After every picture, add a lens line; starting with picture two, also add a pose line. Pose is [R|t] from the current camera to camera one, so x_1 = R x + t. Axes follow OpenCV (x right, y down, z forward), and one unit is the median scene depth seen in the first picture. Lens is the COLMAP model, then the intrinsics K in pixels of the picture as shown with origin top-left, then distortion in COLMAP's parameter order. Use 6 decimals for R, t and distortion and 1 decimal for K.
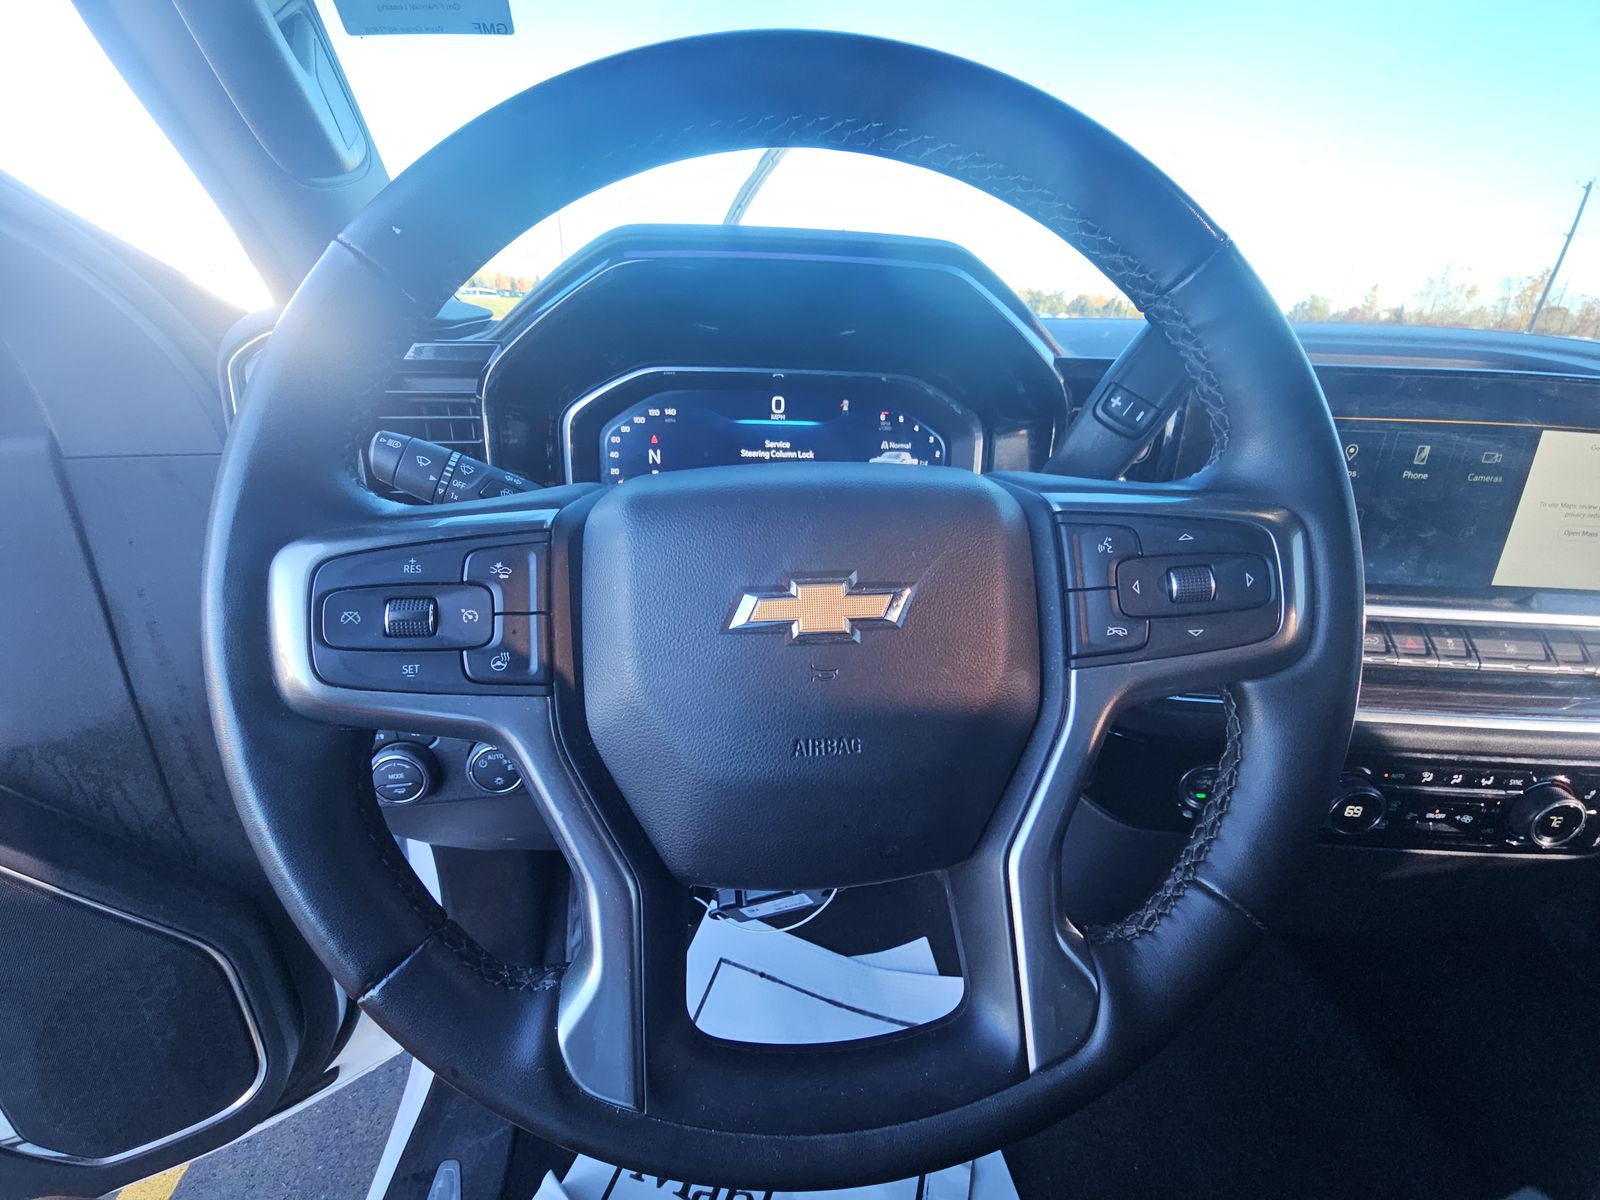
lens RADIAL K [[652.3, 0, 794.3], [0, 652.3, 605.3], [0, 0, 1]] dist [0.000762, -0.001178]
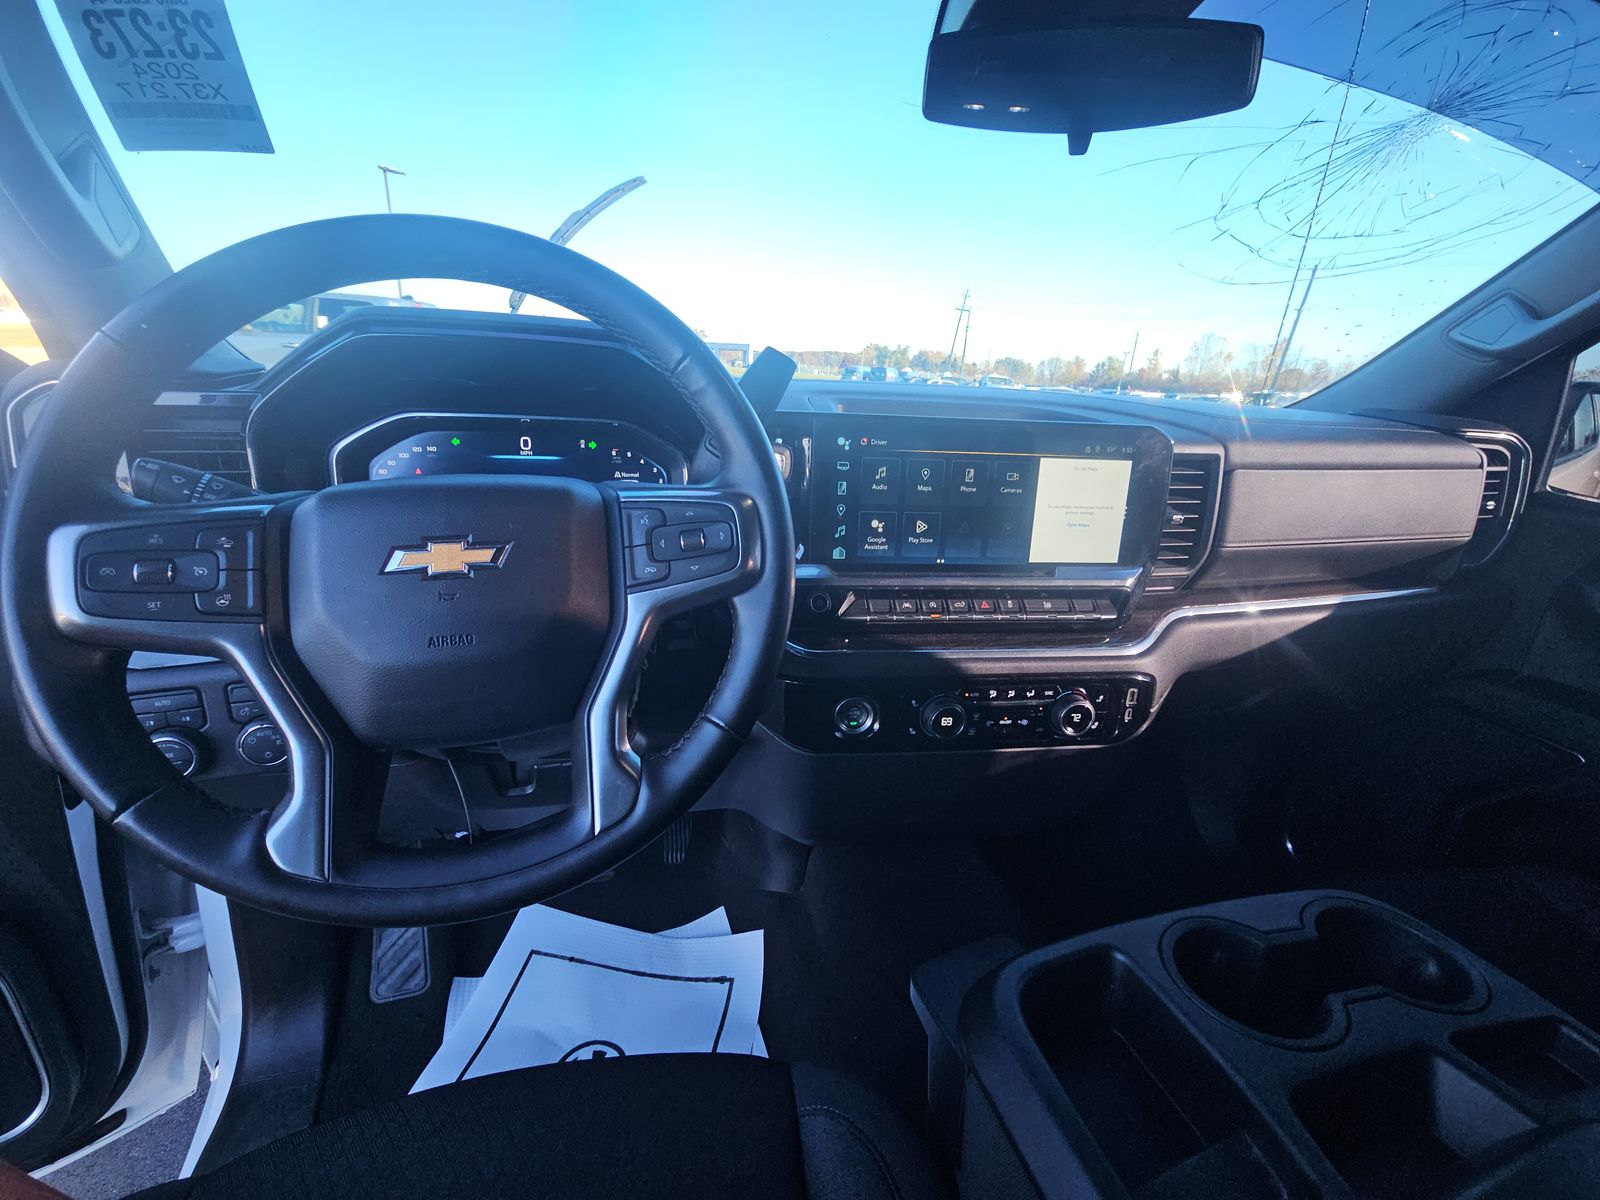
lens RADIAL K [[652.3, 0, 794.3], [0, 652.3, 605.3], [0, 0, 1]] dist [0.000762, -0.001178]
pose [[0.980723, -0.046979, 0.189669, 0.278868], [0.059444, 0.996392, -0.060568, 0.132202], [-0.186140, 0.070675, 0.979978, -0.364766]]
